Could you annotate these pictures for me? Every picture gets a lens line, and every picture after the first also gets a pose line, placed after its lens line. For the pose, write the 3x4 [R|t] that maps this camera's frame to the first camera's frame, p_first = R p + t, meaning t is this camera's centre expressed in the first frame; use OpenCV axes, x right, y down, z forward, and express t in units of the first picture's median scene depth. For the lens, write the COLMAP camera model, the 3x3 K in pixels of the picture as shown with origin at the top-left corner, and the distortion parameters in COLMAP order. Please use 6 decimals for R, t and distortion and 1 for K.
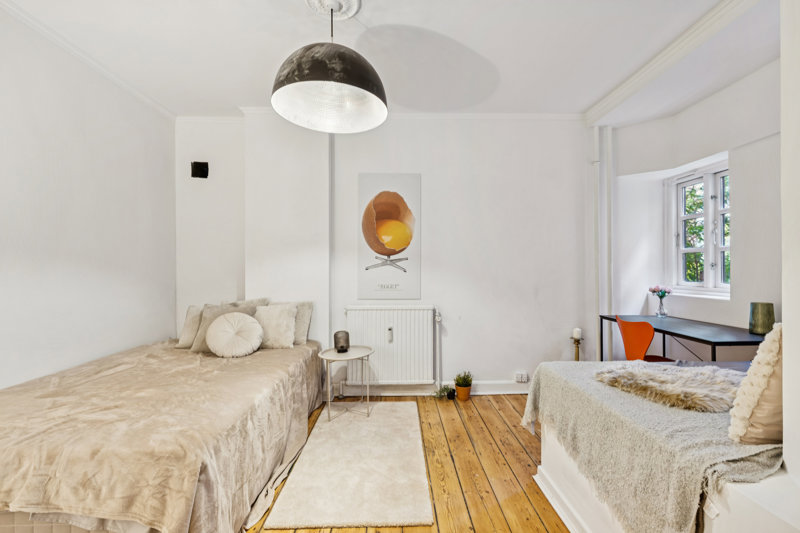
lens RADIAL K [[353.2, 0, 399.0], [0, 353.2, 268.5], [0, 0, 1]] dist [-0.005746, -0.000005]
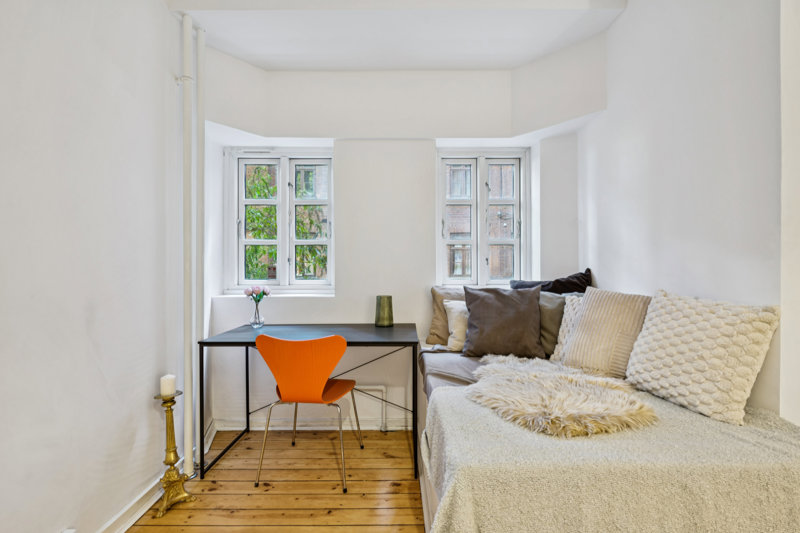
lens RADIAL K [[373.4, 0, 398.9], [0, 373.4, 264.1], [0, 0, 1]] dist [-0.002979, -0.000076]
pose [[0.026983, 0.007899, 0.999605, -0.048155], [-0.001681, 0.999968, -0.007856, 0.007075], [-0.999634, -0.001469, 0.026996, 0.675988]]
